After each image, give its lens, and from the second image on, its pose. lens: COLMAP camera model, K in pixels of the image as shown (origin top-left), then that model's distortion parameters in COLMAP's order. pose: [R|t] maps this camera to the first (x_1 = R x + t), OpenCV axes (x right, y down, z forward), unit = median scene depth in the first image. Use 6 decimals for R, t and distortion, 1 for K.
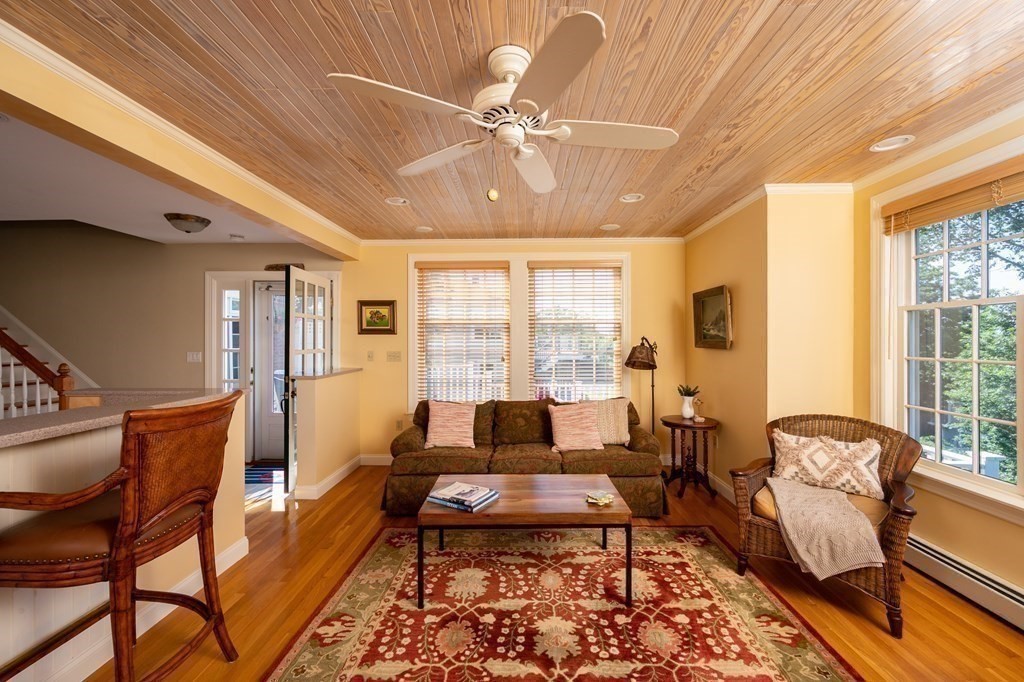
lens RADIAL K [[409.4, 0, 513.2], [0, 409.4, 340.1], [0, 0, 1]] dist [0.001556, -0.000160]
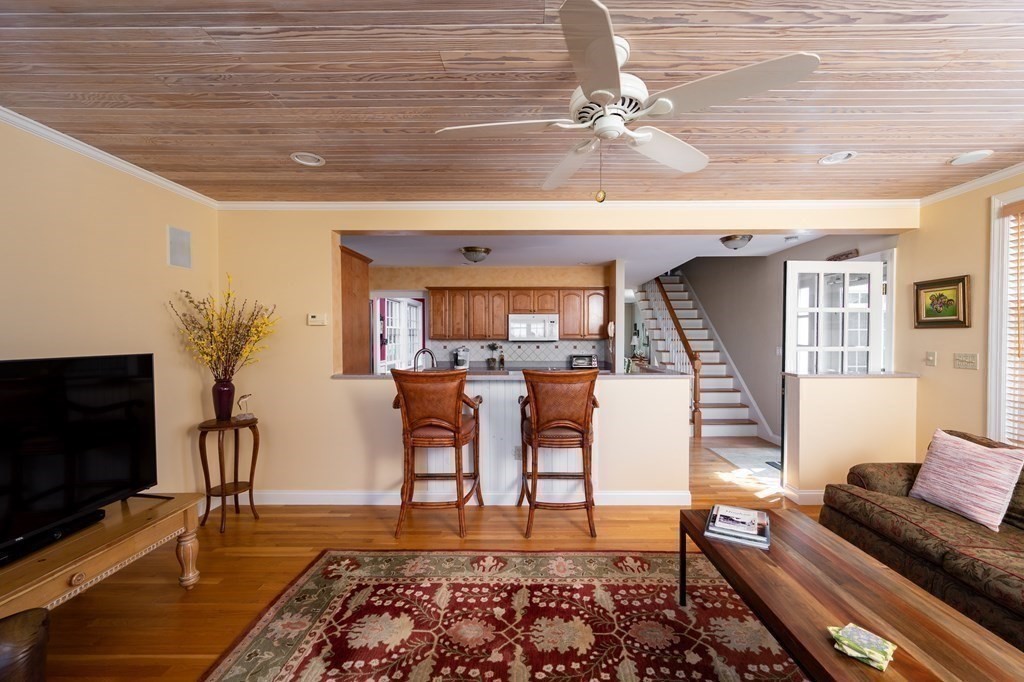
lens RADIAL K [[409.4, 0, 527.9], [0, 409.4, 344.6], [0, 0, 1]] dist [0.001556, -0.000160]
pose [[0.016845, 0.023037, -0.999593, 0.890684], [-0.001180, 0.999734, 0.023021, -0.003363], [0.999857, 0.000791, 0.016868, 0.719783]]
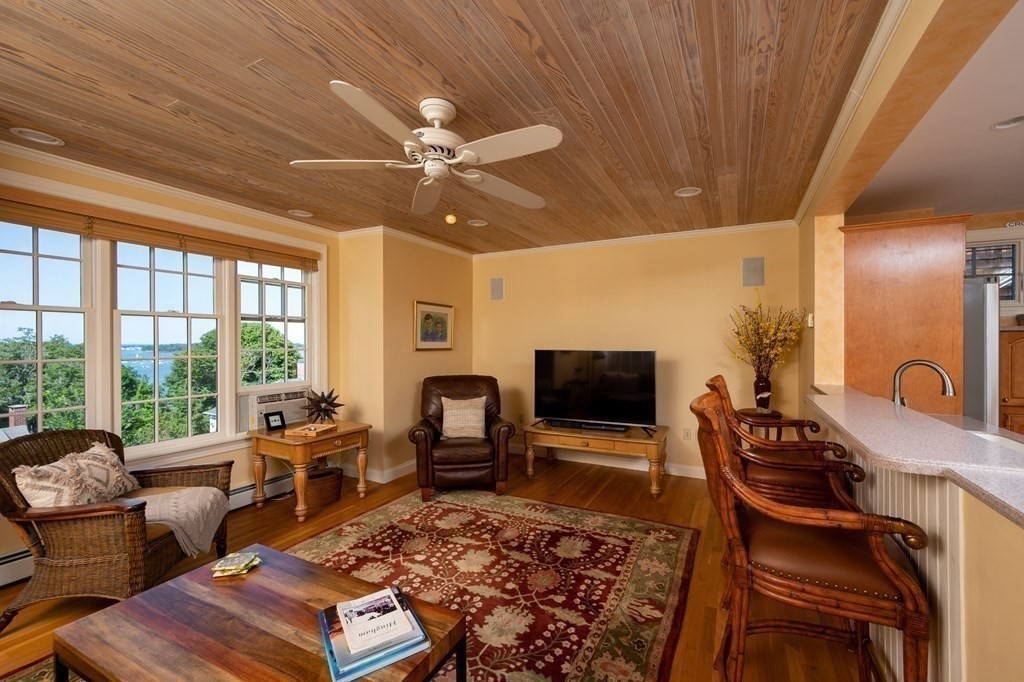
lens RADIAL K [[409.4, 0, 536.0], [0, 409.4, 342.5], [0, 0, 1]] dist [0.001556, -0.000160]
pose [[-0.908673, 0.011379, 0.417353, -0.502486], [0.011308, 0.999933, -0.002642, 0.010549], [-0.417355, 0.002319, -0.908741, 1.662063]]
